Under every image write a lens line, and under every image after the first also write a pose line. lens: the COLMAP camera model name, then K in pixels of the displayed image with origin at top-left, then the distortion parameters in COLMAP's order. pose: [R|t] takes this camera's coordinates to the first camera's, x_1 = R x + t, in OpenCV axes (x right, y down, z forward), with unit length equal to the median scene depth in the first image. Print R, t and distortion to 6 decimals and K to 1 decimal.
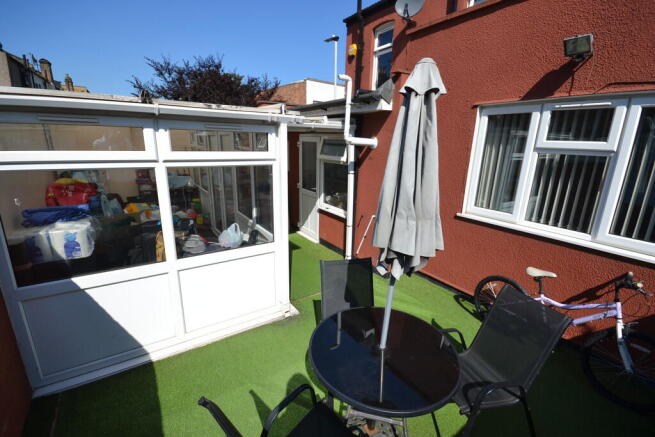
lens RADIAL K [[292.2, 0, 327.0], [0, 292.2, 217.5], [0, 0, 1]] dist [-0.004773, -0.002514]
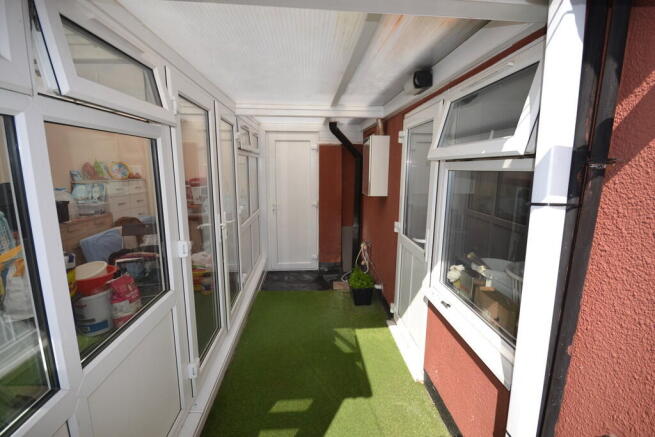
lens RADIAL K [[292.2, 0, 327.3], [0, 292.2, 218.2], [0, 0, 1]] dist [-0.004773, -0.002514]
pose [[0.862288, 0.072986, -0.501132, 0.041063], [-0.123997, 0.989867, -0.069192, -0.089180], [0.491004, 0.121802, 0.862600, 0.620802]]
